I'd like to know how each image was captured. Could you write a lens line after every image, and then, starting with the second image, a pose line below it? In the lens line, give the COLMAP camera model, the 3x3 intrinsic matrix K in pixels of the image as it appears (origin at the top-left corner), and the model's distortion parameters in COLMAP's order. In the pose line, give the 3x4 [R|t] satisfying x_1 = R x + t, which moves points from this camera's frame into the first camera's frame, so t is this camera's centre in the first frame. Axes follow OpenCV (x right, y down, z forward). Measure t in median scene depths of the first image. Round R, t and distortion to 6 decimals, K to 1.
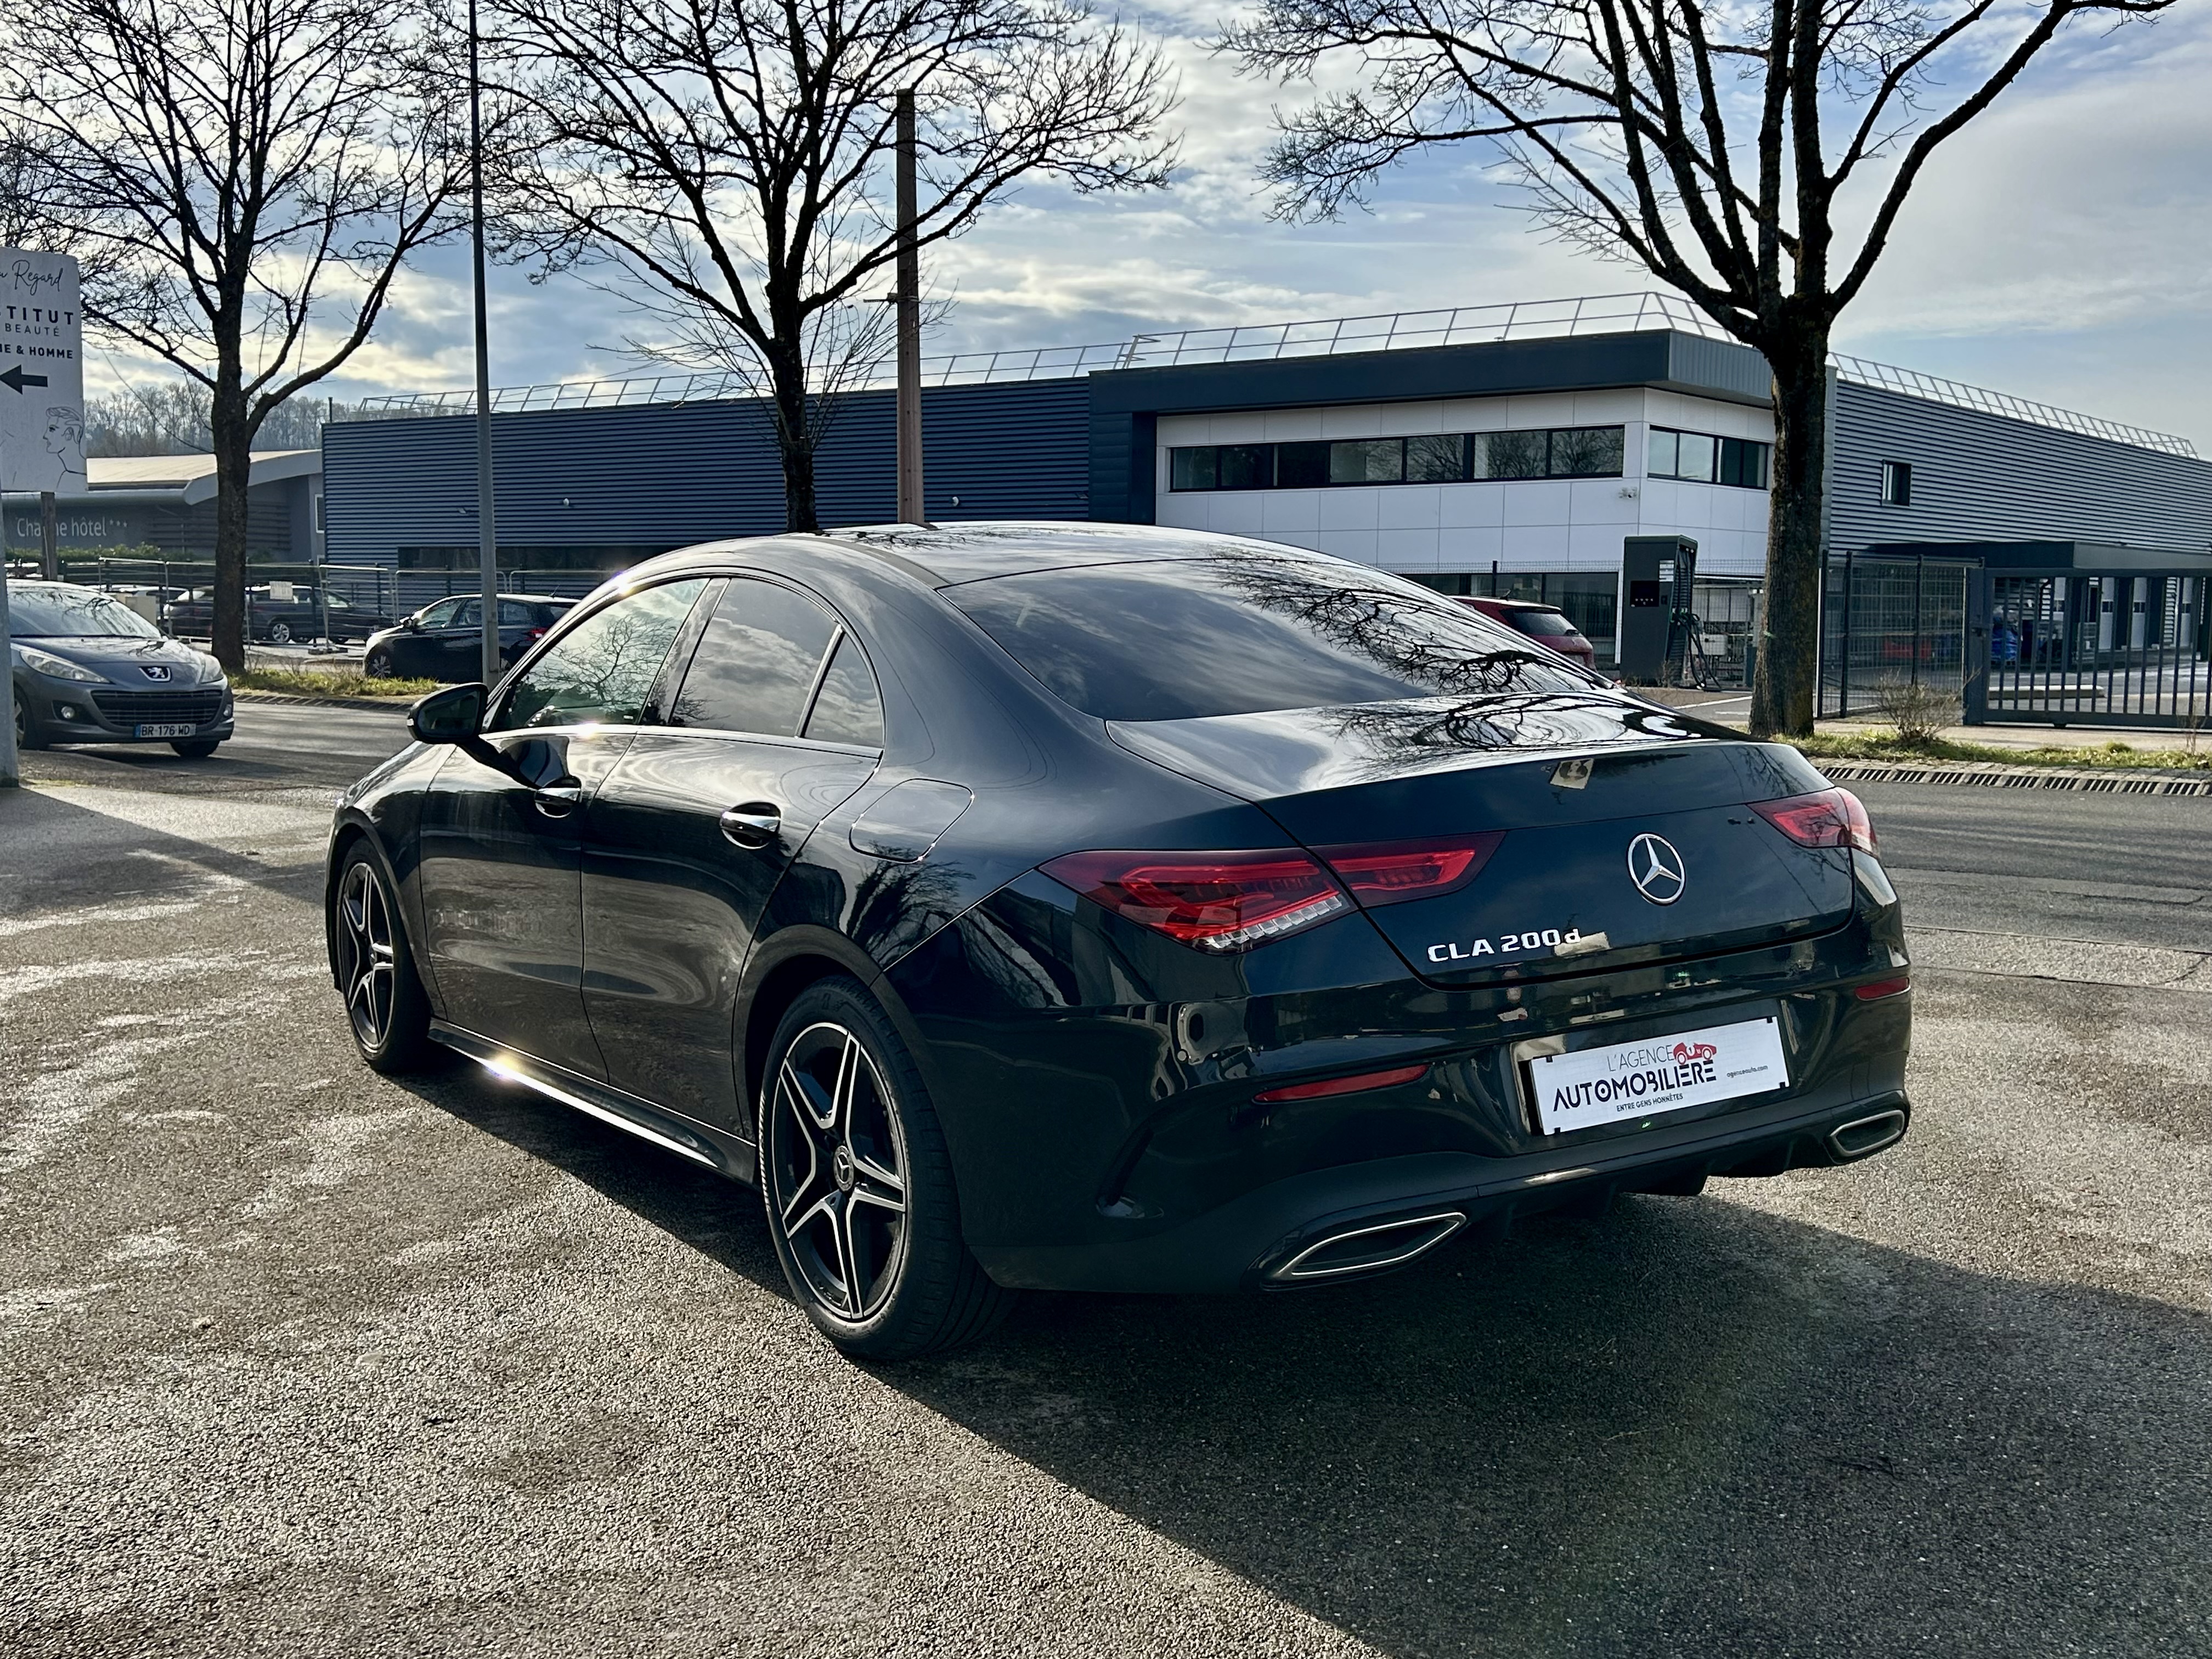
lens RADIAL K [[2288.7, 0, 1106.0], [0, 2288.7, 829.5], [0, 0, 1]] dist [0.152189, -0.341953]
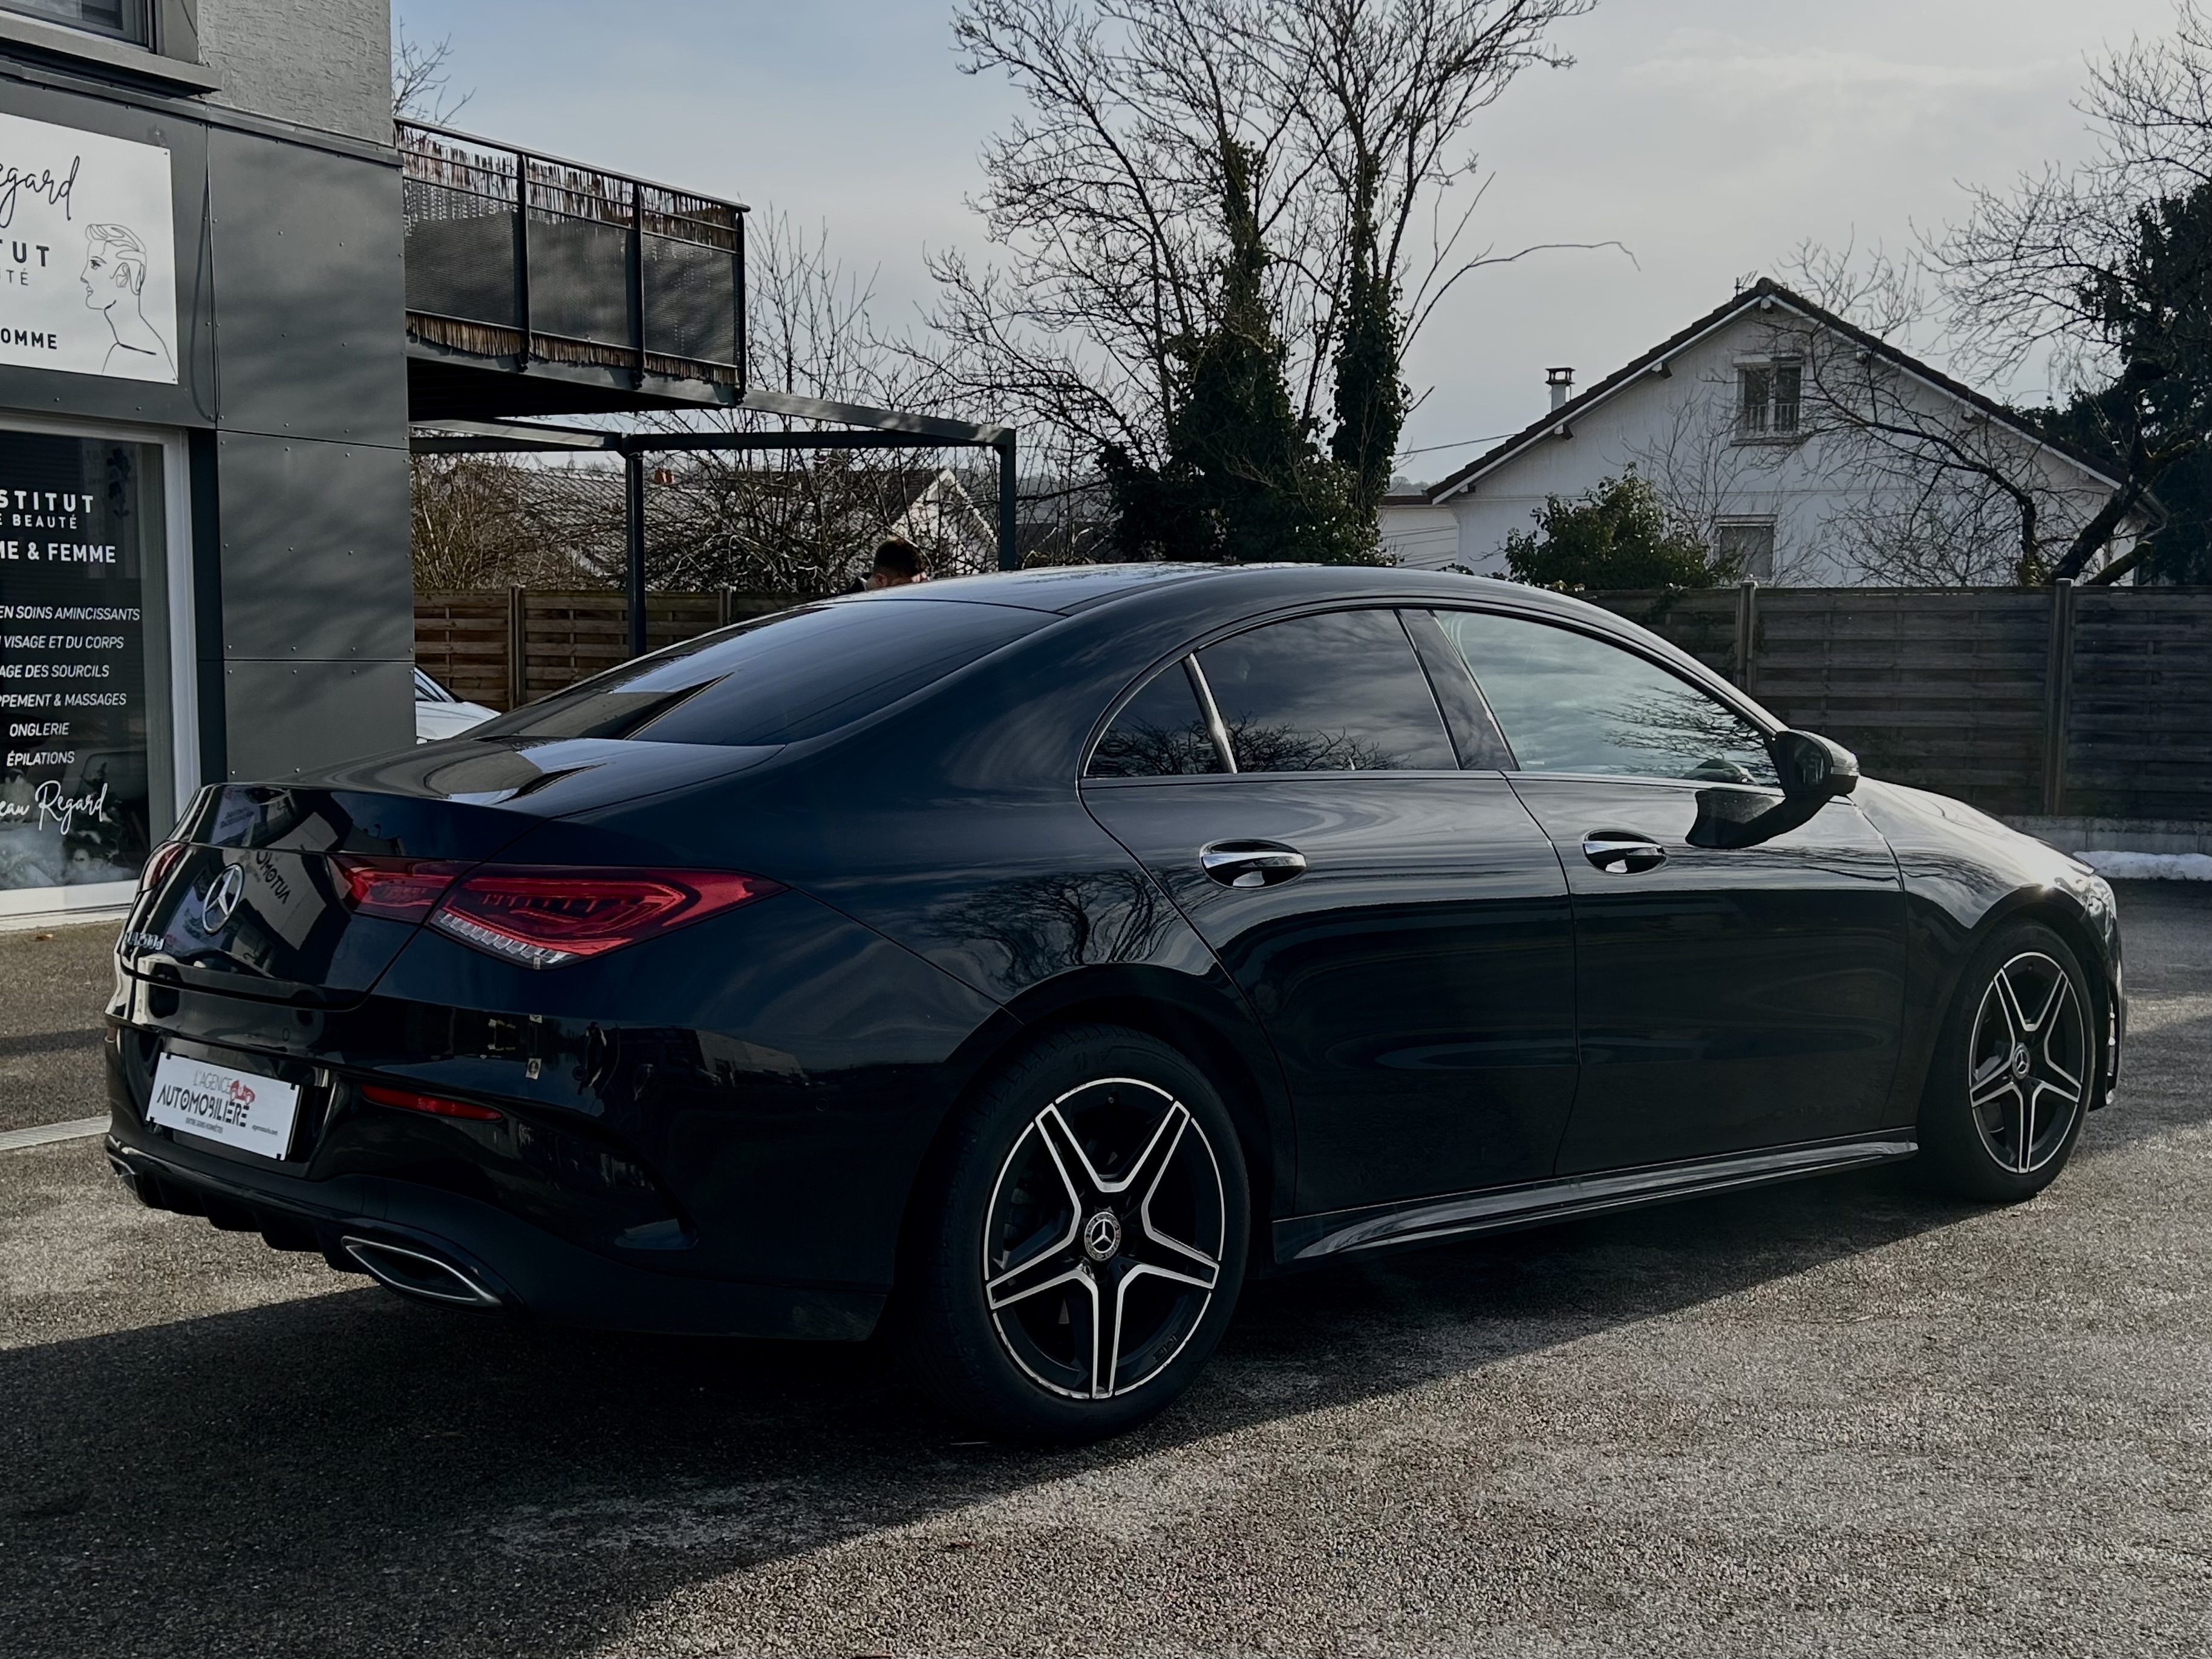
lens RADIAL K [[2480.9, 0, 1091.8], [0, 2480.9, 924.9], [0, 0, 1]] dist [0.125874, -0.285949]
pose [[0.131590, 0.098823, -0.986366, 1.105062], [-0.106449, 0.990674, 0.085054, -0.084706], [0.985572, 0.093805, 0.140882, 0.986777]]
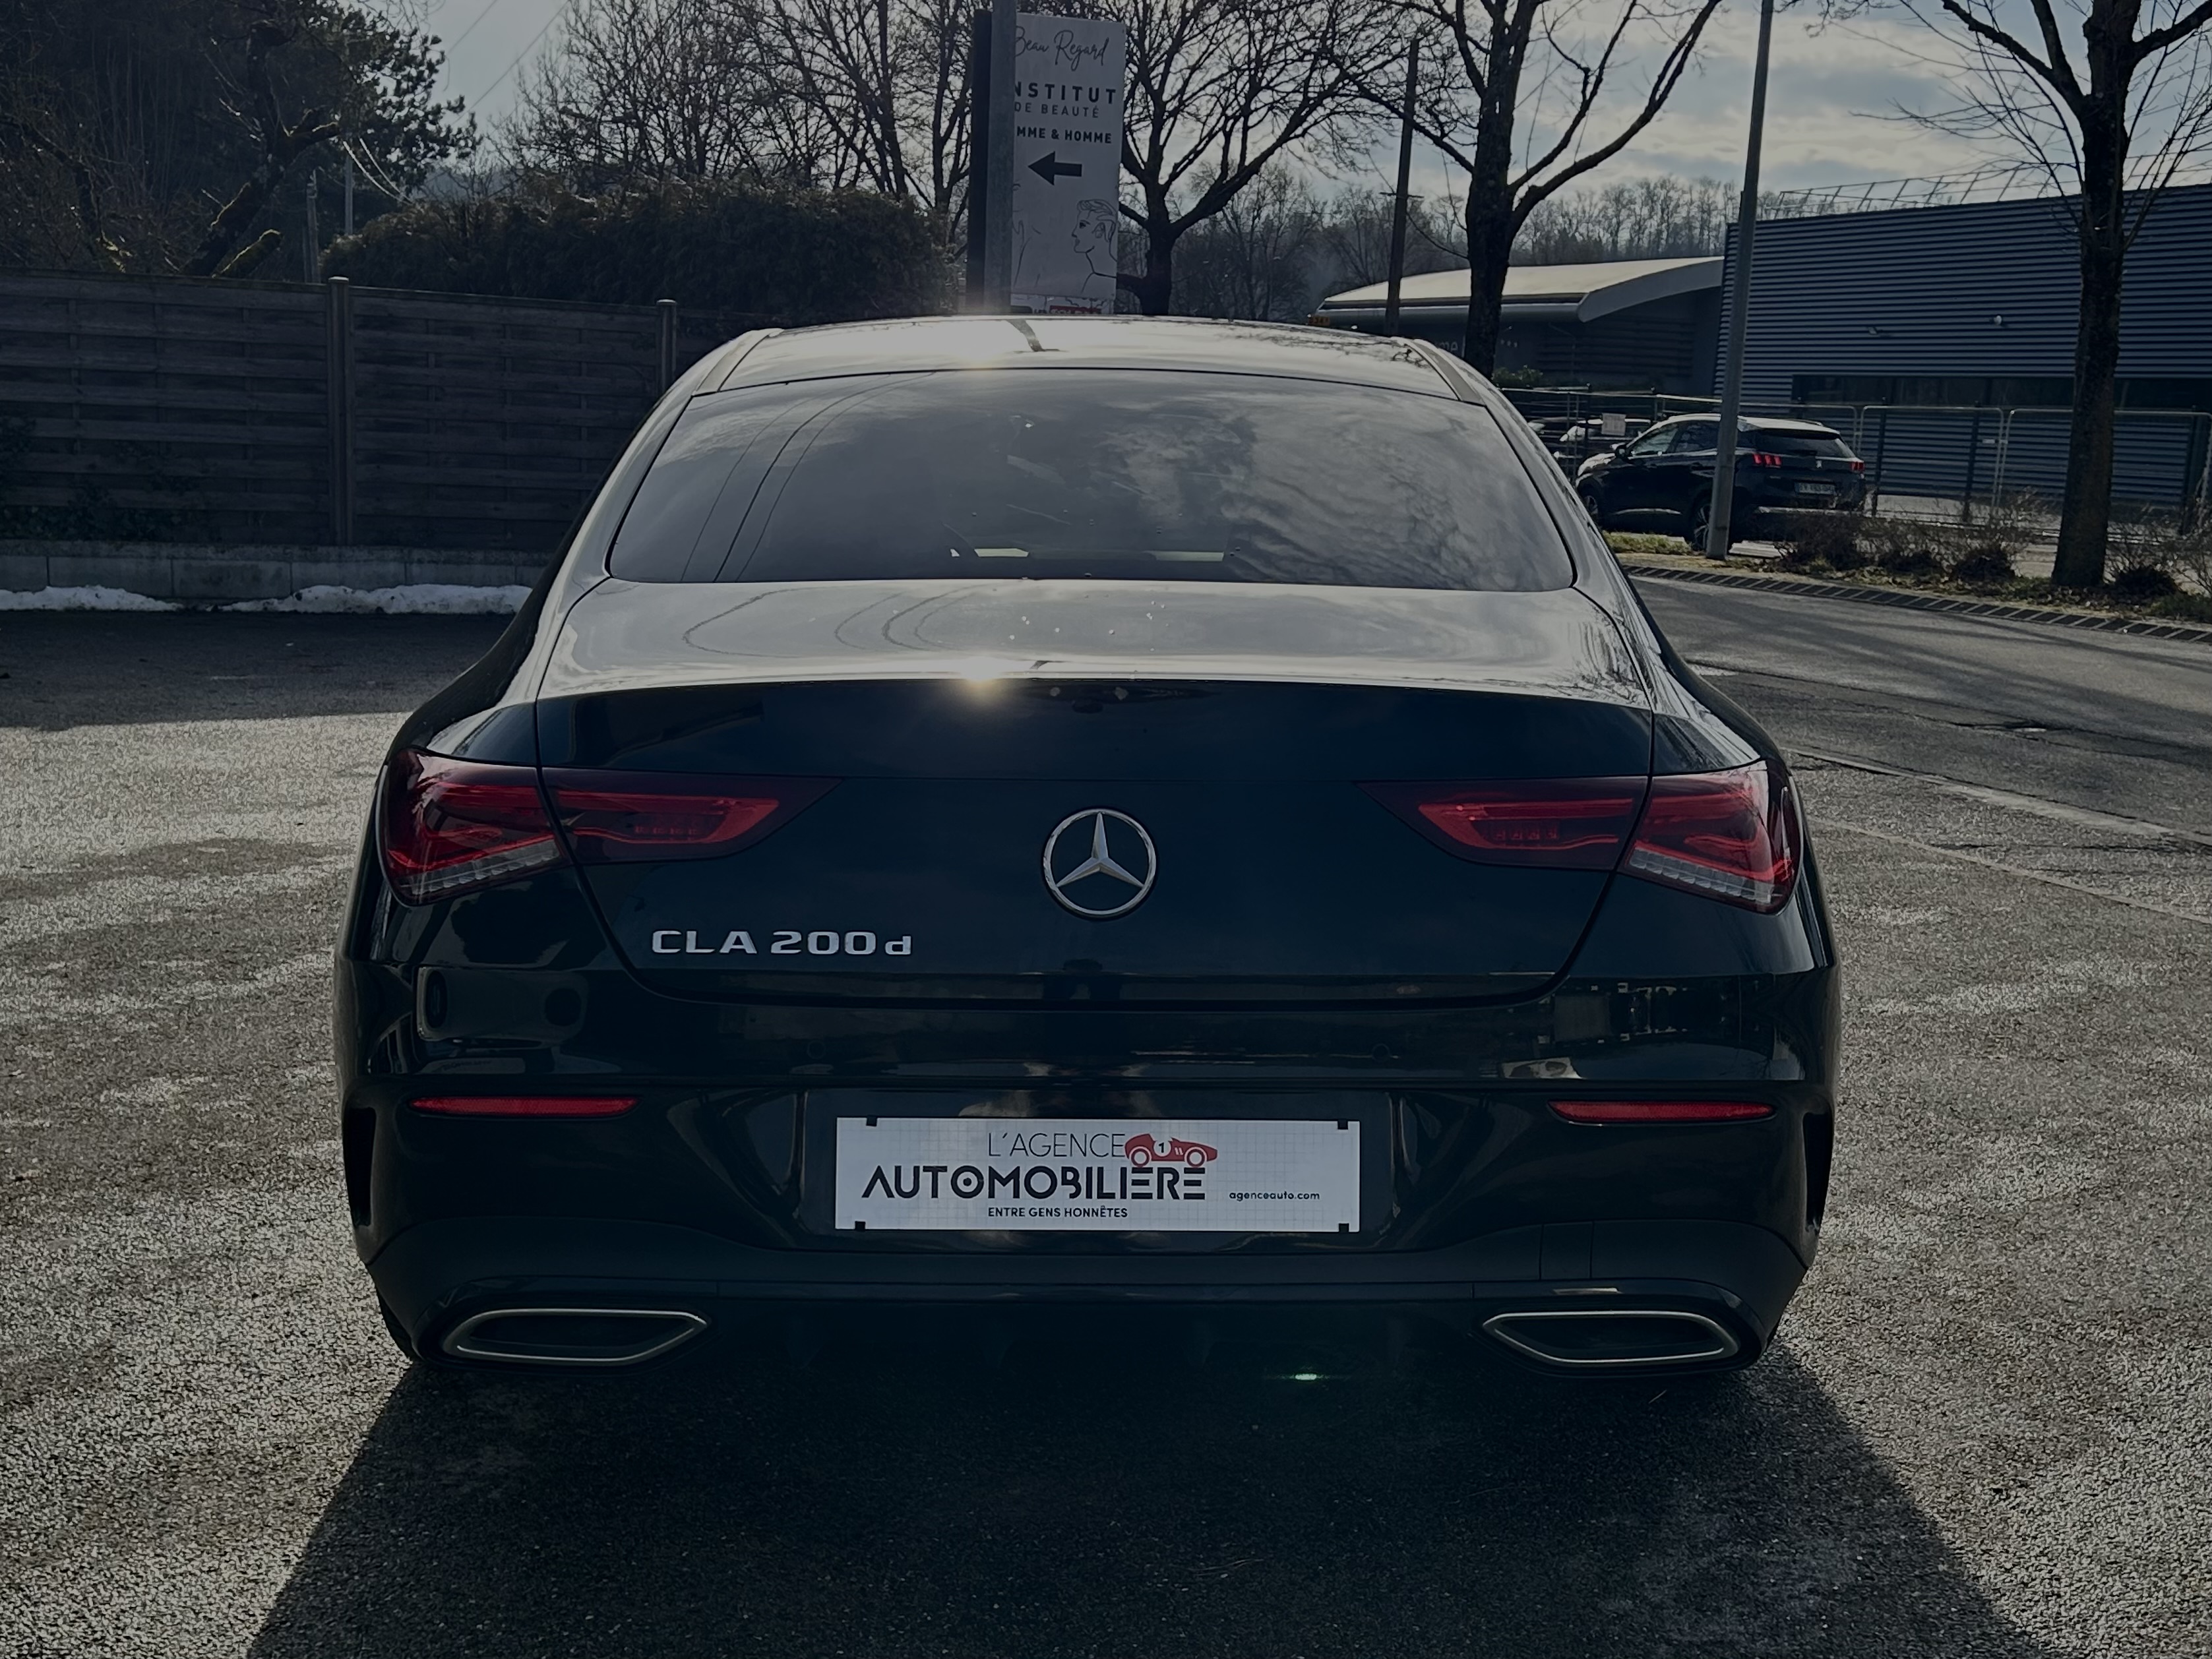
lens RADIAL K [[2748.6, 0, 1108.1], [0, 2748.6, 985.6], [0, 0, 1]] dist [0.140129, -0.340827]
pose [[0.843336, 0.139271, -0.519026, 0.523123], [-0.090039, 0.988800, 0.119025, -0.033309], [0.529789, -0.053646, 0.846431, 0.277876]]
